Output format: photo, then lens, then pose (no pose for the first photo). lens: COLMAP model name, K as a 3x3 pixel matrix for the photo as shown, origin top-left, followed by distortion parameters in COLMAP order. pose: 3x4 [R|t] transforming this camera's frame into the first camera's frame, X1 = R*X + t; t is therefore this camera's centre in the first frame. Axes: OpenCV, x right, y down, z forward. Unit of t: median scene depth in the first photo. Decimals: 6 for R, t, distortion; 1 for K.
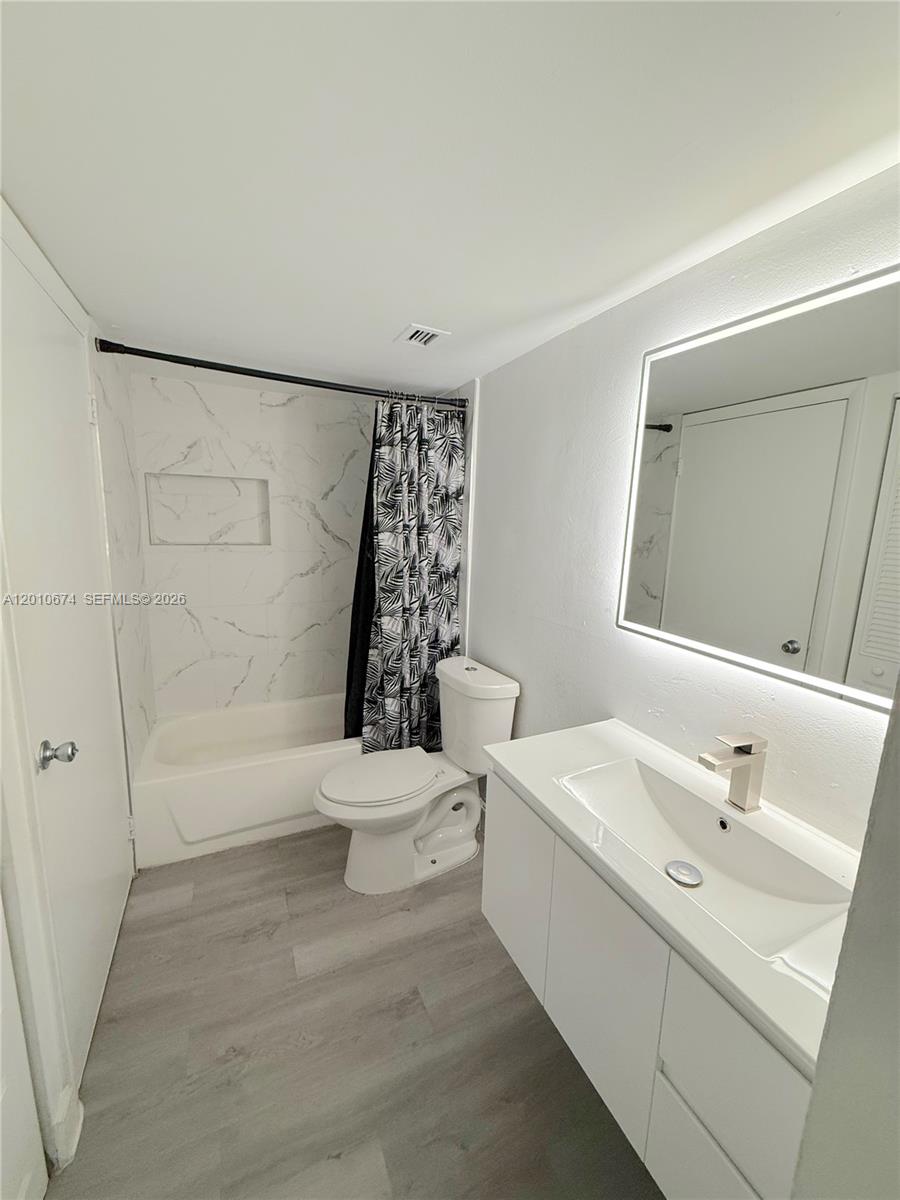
lens RADIAL K [[480.7, 0, 450.2], [0, 480.7, 600.0], [0, 0, 1]] dist [0.003926, -0.000425]
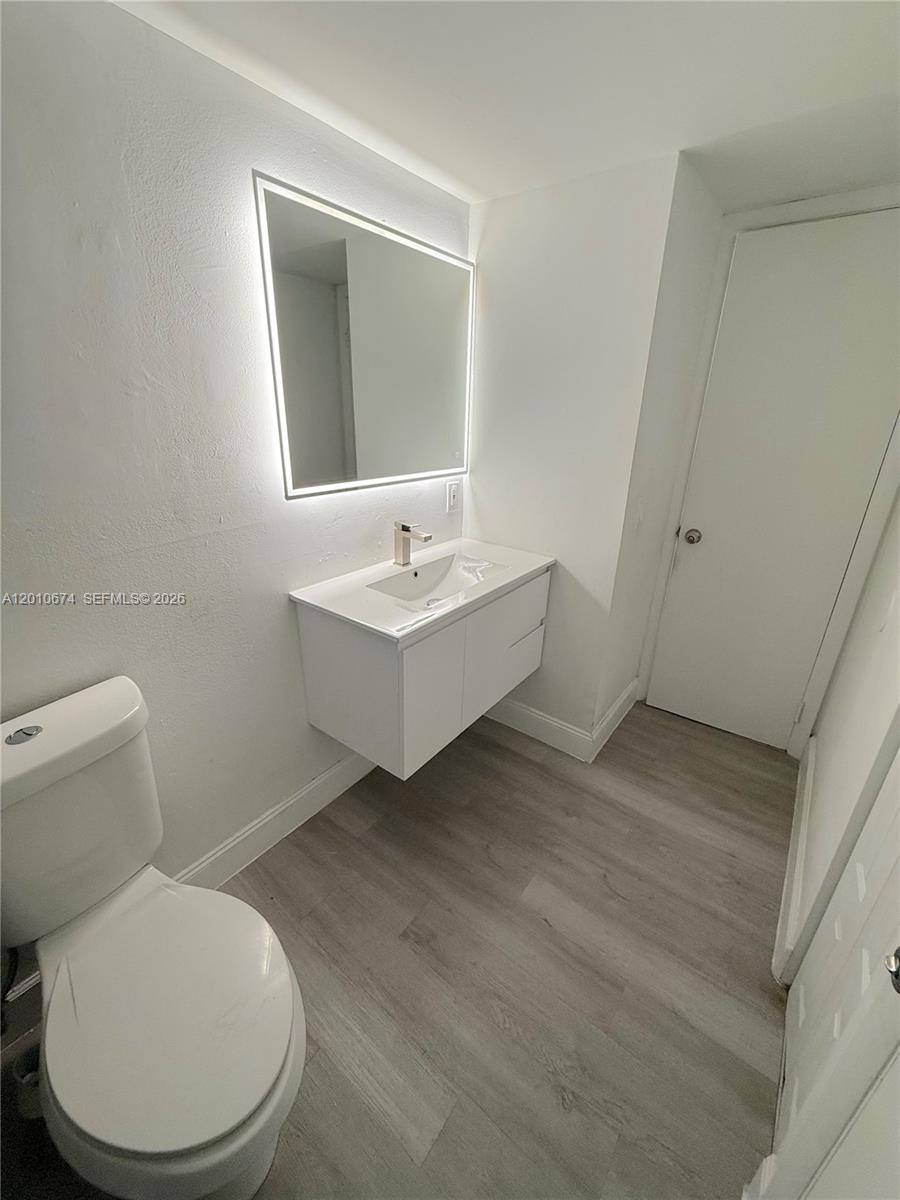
lens RADIAL K [[480.7, 0, 448.8], [0, 480.7, 594.8], [0, 0, 1]] dist [0.003926, -0.000425]
pose [[-0.461566, -0.370341, 0.806105, -0.667658], [0.124007, 0.872833, 0.472002, -0.197045], [-0.878396, 0.317822, -0.356945, 1.137335]]
